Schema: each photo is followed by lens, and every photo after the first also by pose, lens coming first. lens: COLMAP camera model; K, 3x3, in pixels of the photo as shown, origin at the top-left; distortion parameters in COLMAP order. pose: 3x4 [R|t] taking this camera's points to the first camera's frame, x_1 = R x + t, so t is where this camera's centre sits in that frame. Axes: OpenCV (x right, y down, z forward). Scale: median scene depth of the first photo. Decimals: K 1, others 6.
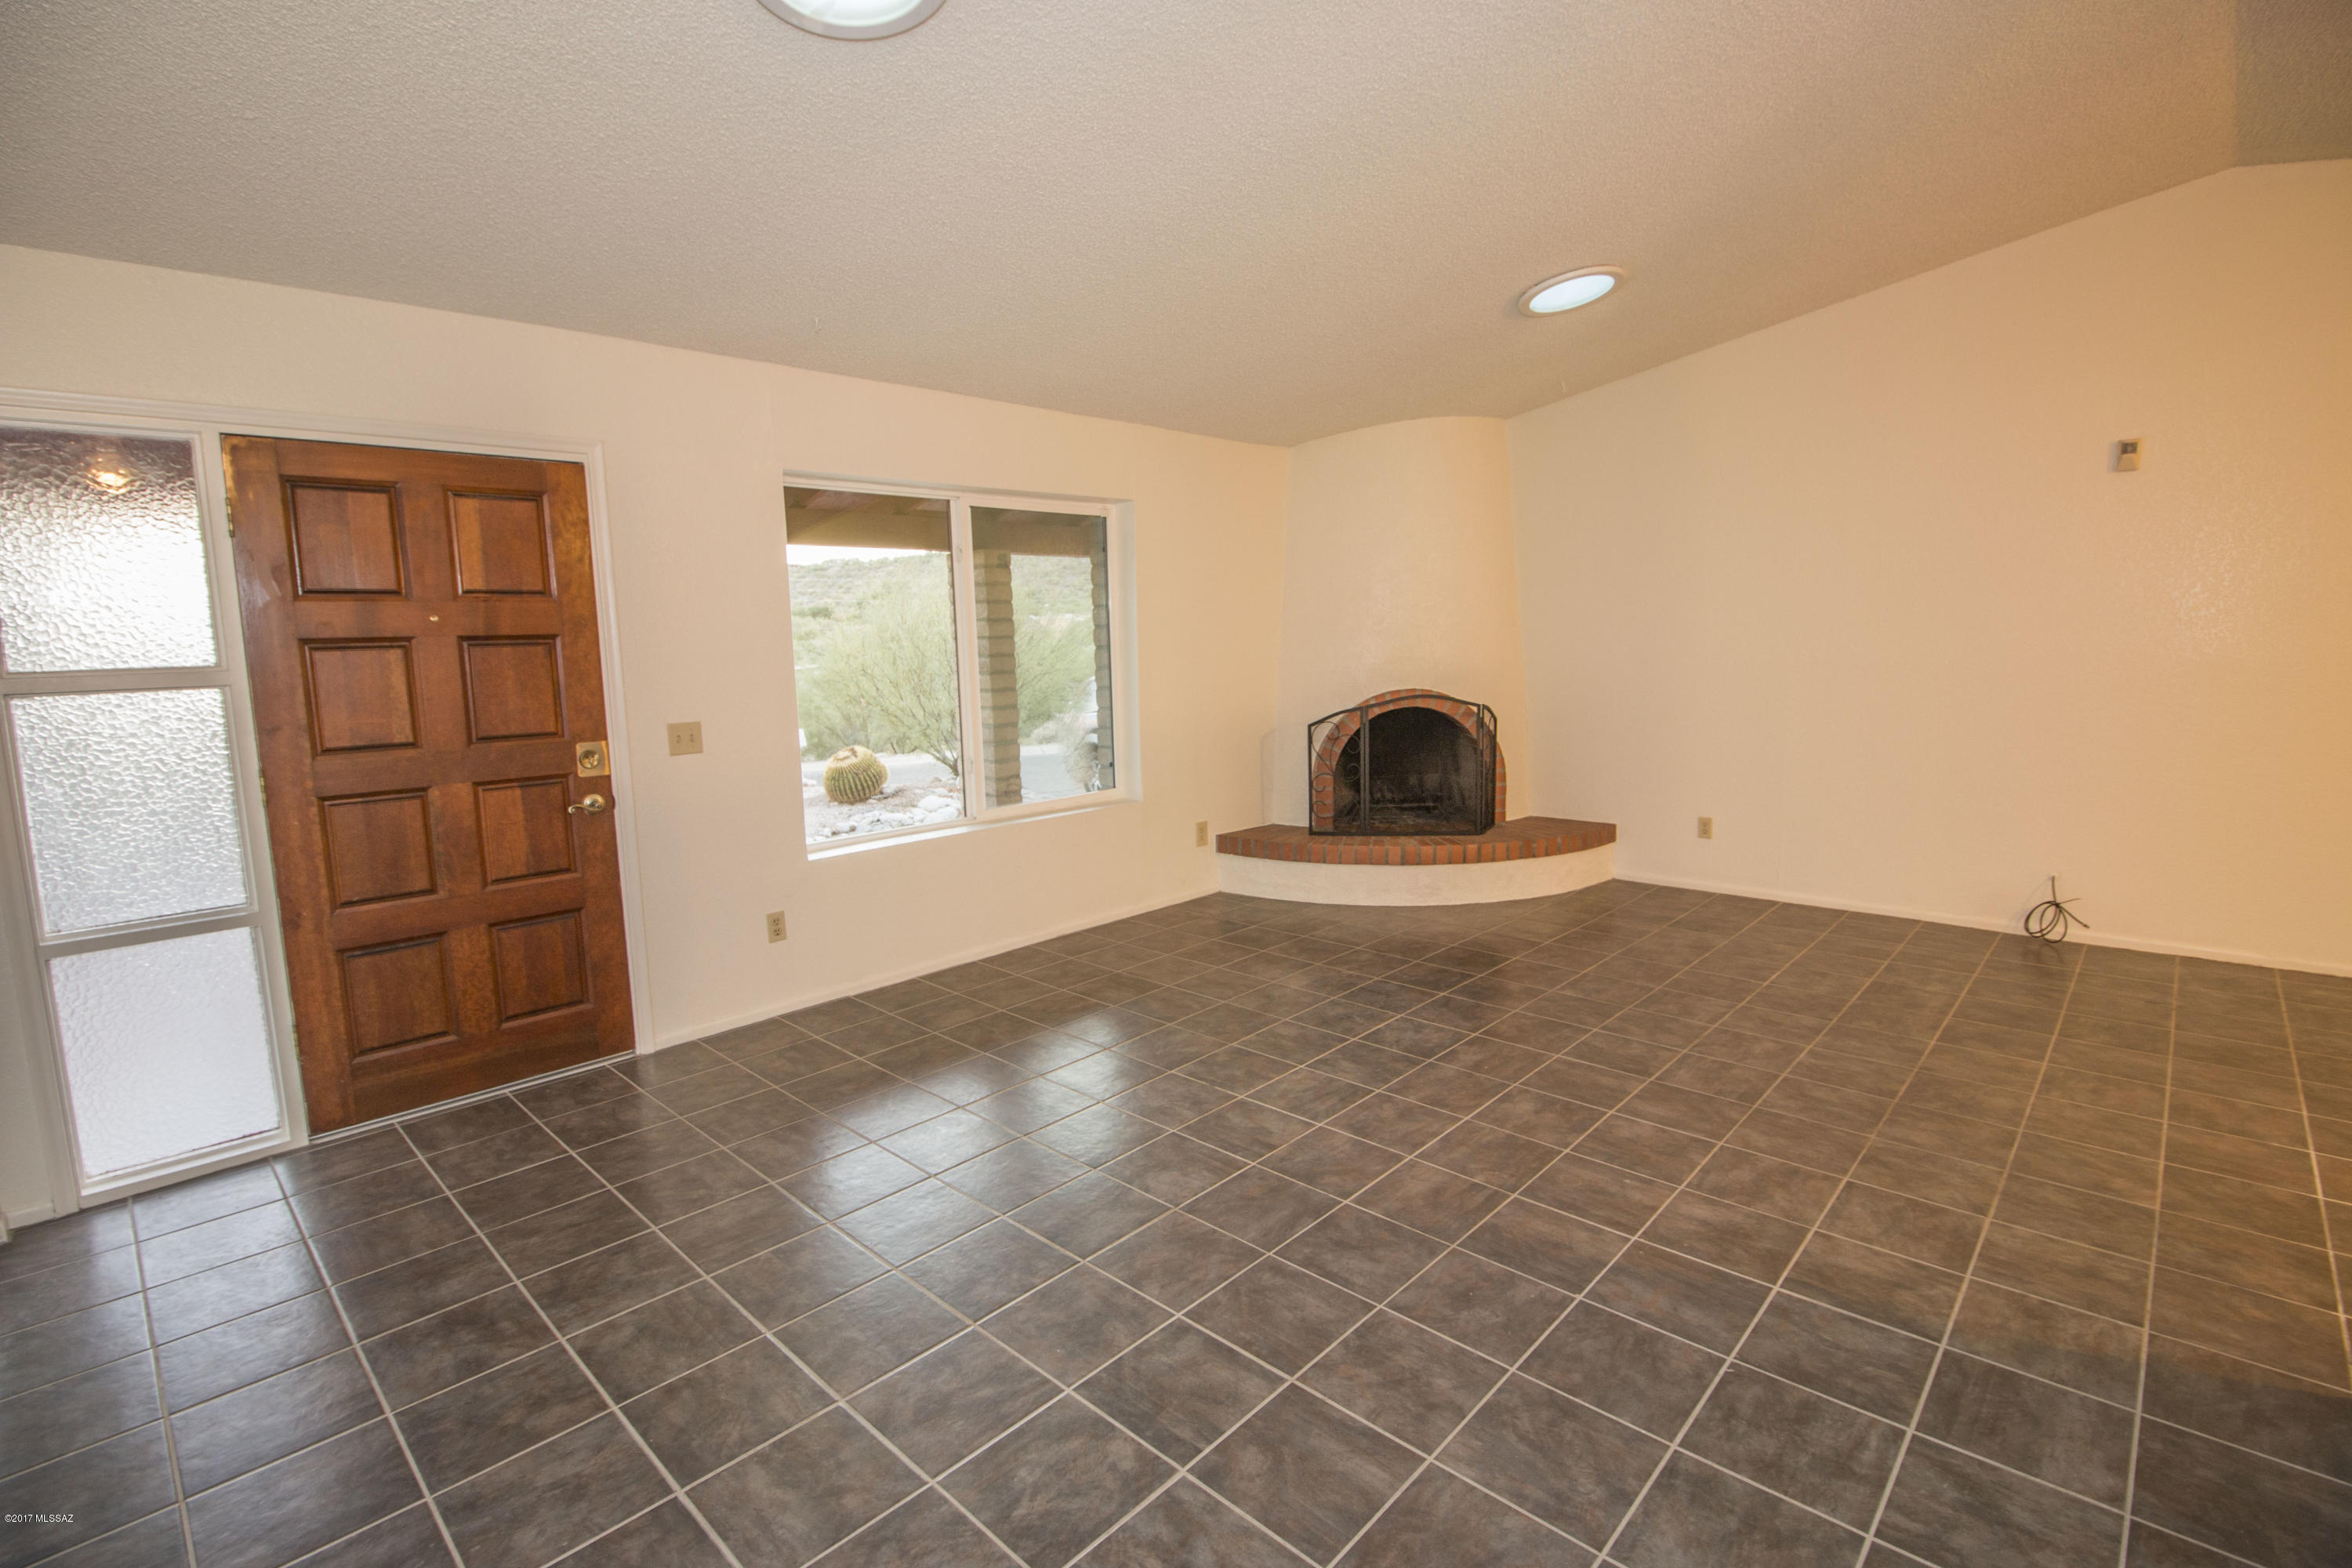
lens RADIAL K [[1079.9, 0, 1176.0], [0, 1079.9, 784.0], [0, 0, 1]] dist [-0.000048, -0.000066]
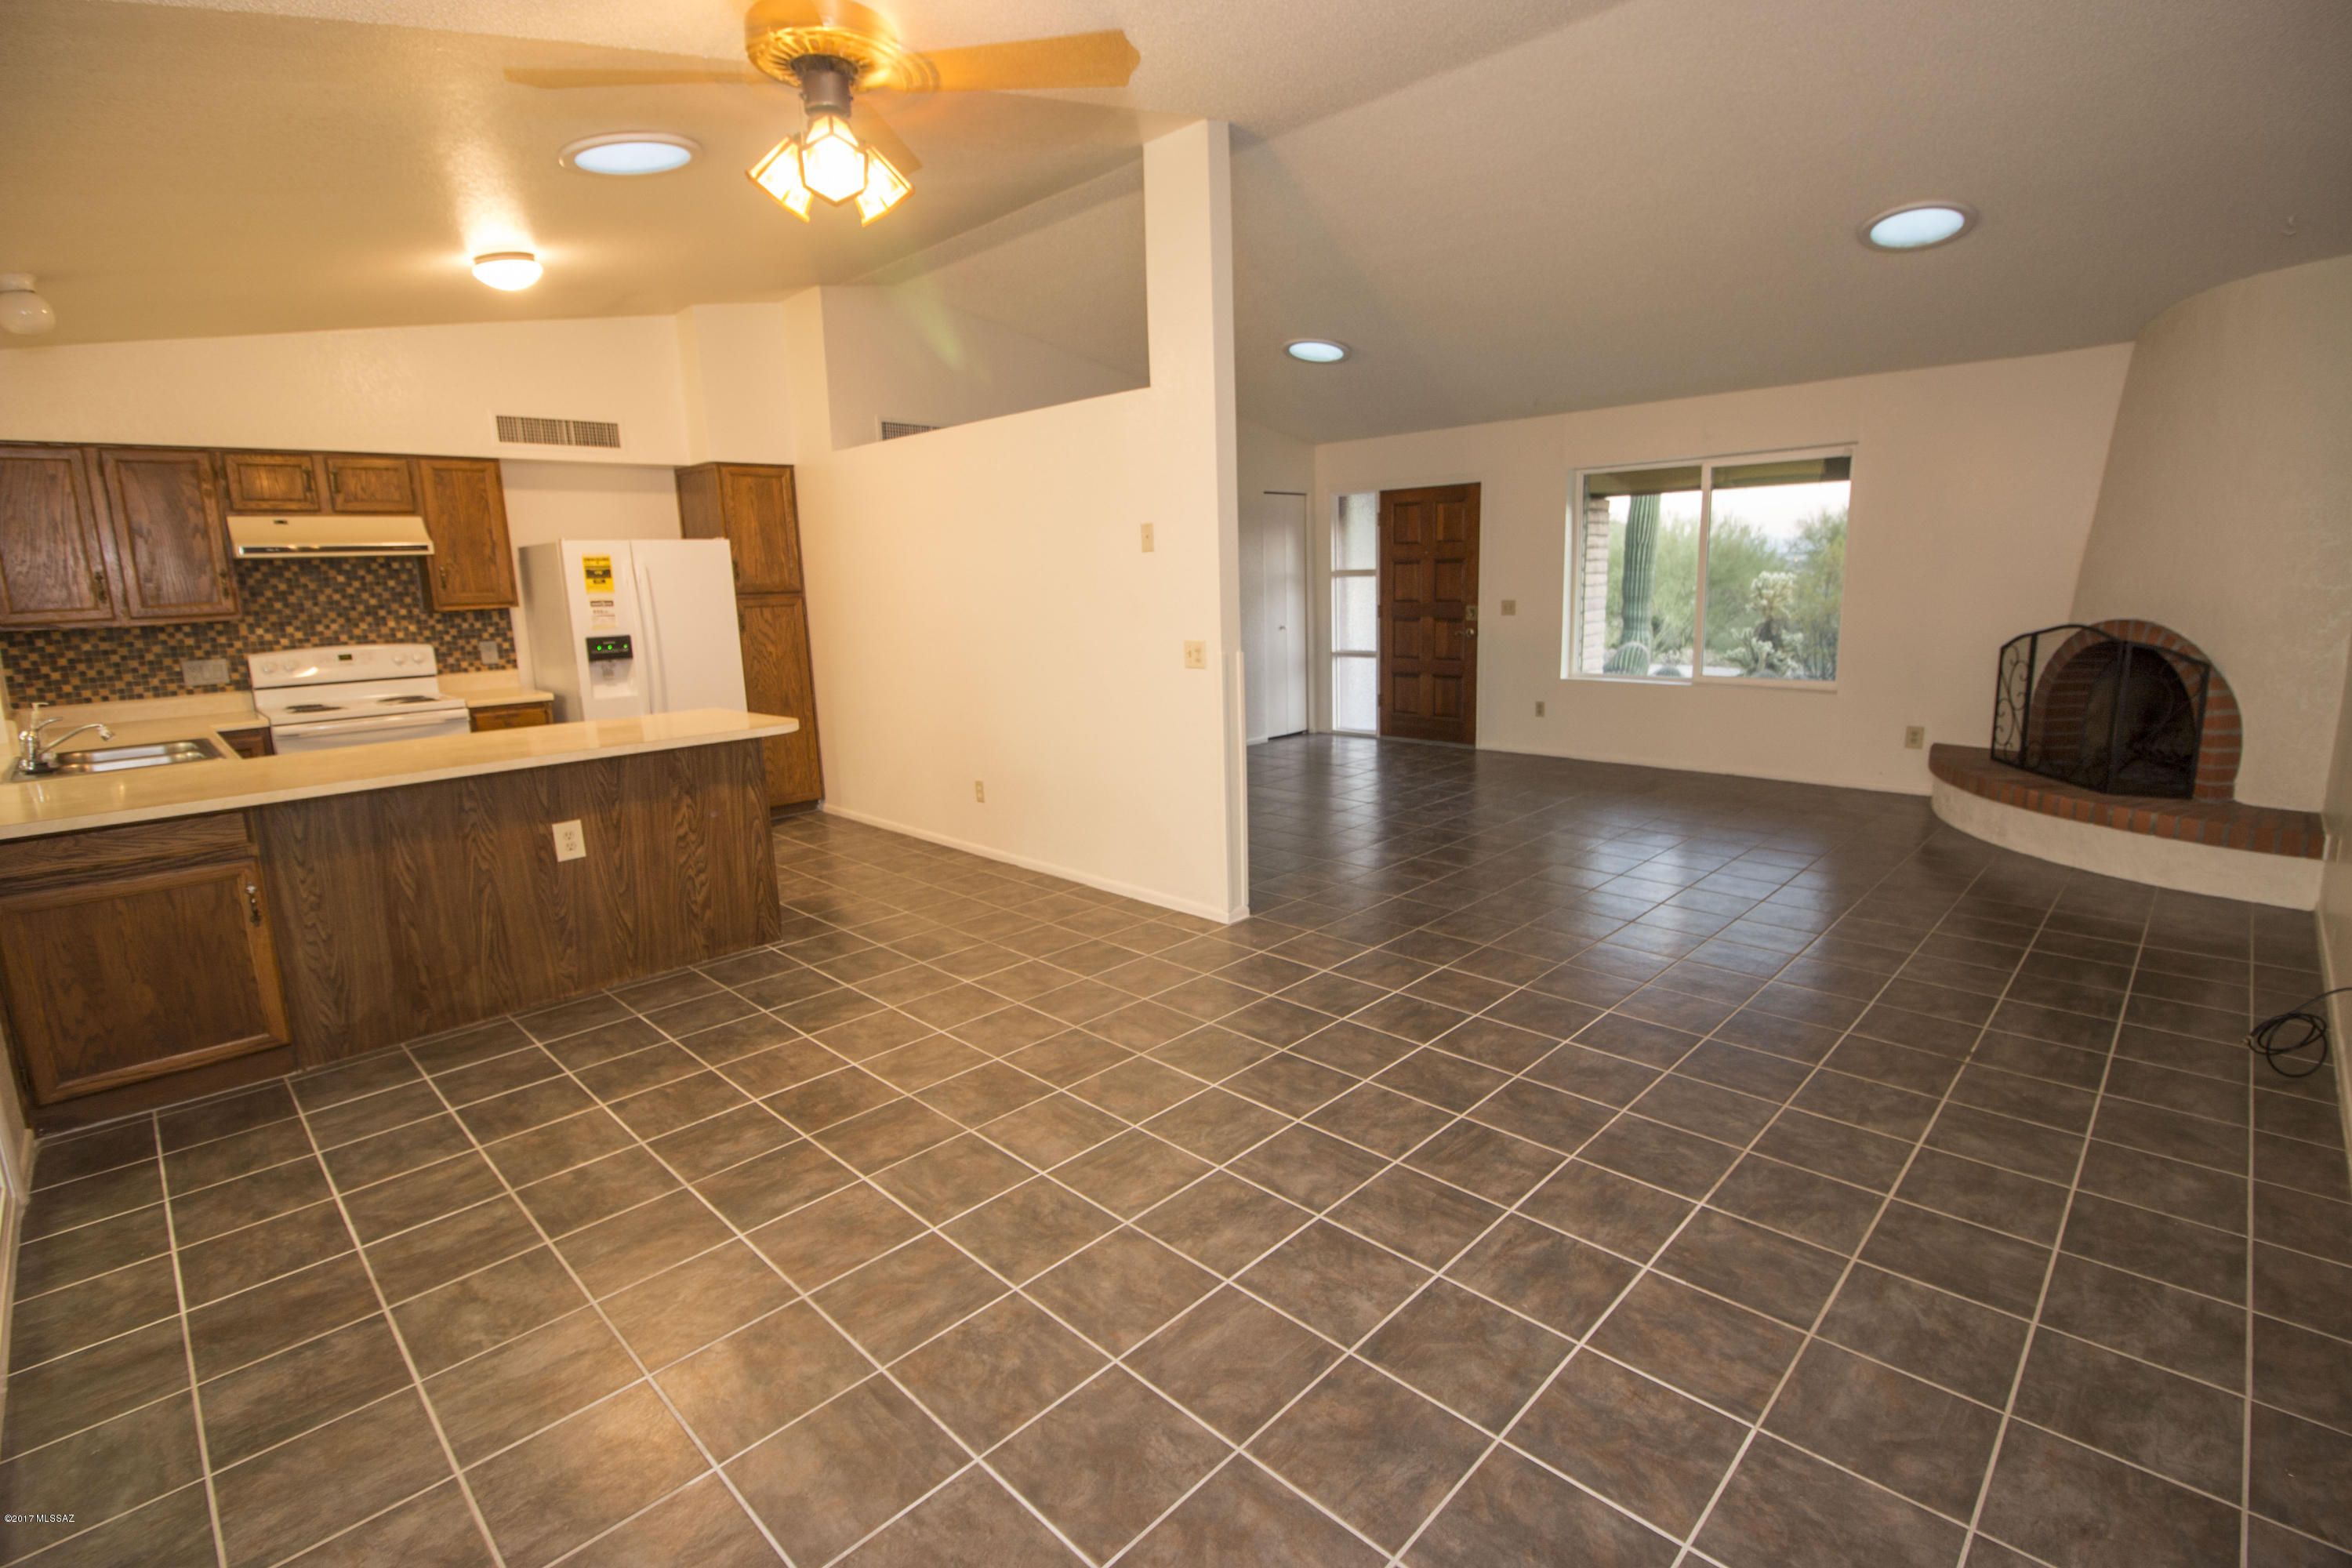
lens RADIAL K [[1079.9, 0, 1176.0], [0, 1079.9, 784.0], [0, 0, 1]] dist [-0.000048, -0.000066]
pose [[-0.020998, 0.227535, -0.973544, 1.873975], [-0.103625, 0.968018, 0.228479, -0.136303], [0.994395, 0.105681, 0.003251, 0.428334]]
